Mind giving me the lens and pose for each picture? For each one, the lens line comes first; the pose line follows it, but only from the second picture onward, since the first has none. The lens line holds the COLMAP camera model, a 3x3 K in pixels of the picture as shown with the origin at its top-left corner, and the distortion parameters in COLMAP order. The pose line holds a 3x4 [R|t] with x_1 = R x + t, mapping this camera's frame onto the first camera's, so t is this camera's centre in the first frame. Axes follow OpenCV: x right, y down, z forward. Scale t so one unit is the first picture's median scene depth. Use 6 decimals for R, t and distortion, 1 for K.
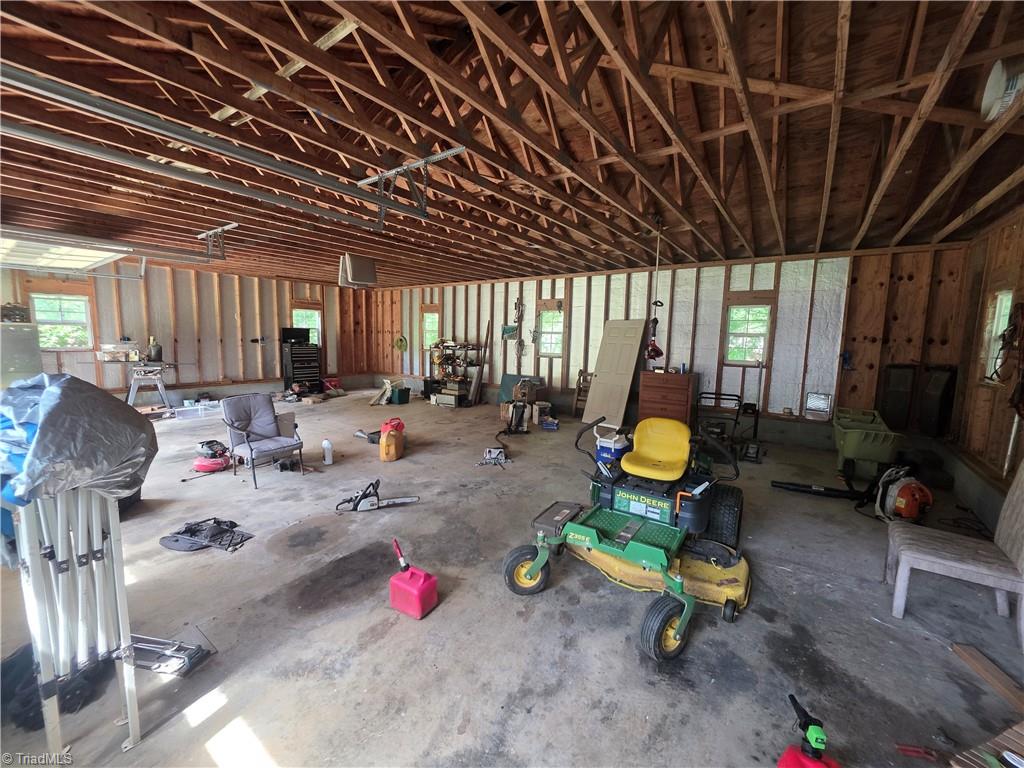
lens RADIAL K [[409.2, 0, 512.0], [0, 409.2, 384.0], [0, 0, 1]] dist [0.000305, -0.000010]
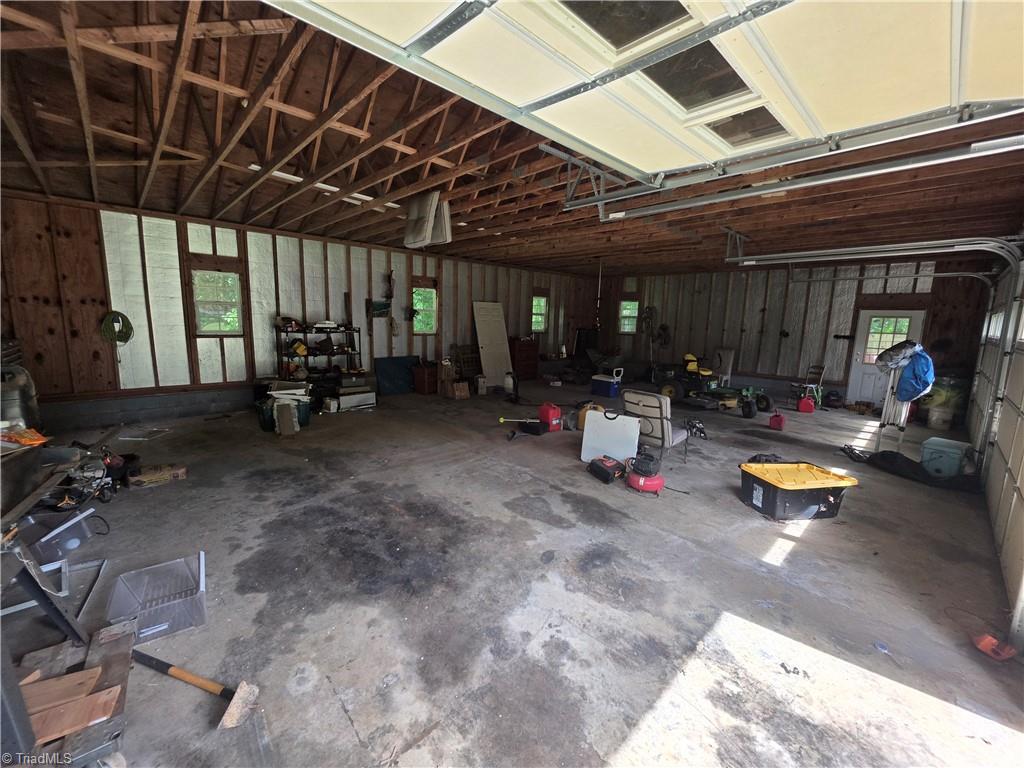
lens RADIAL K [[409.2, 0, 512.0], [0, 409.2, 384.0], [0, 0, 1]] dist [0.000305, -0.000010]
pose [[0.187026, -0.164195, 0.968536, -0.804063], [0.083113, 0.985042, 0.150944, -0.077427], [-0.978833, 0.052267, 0.197875, 0.557787]]
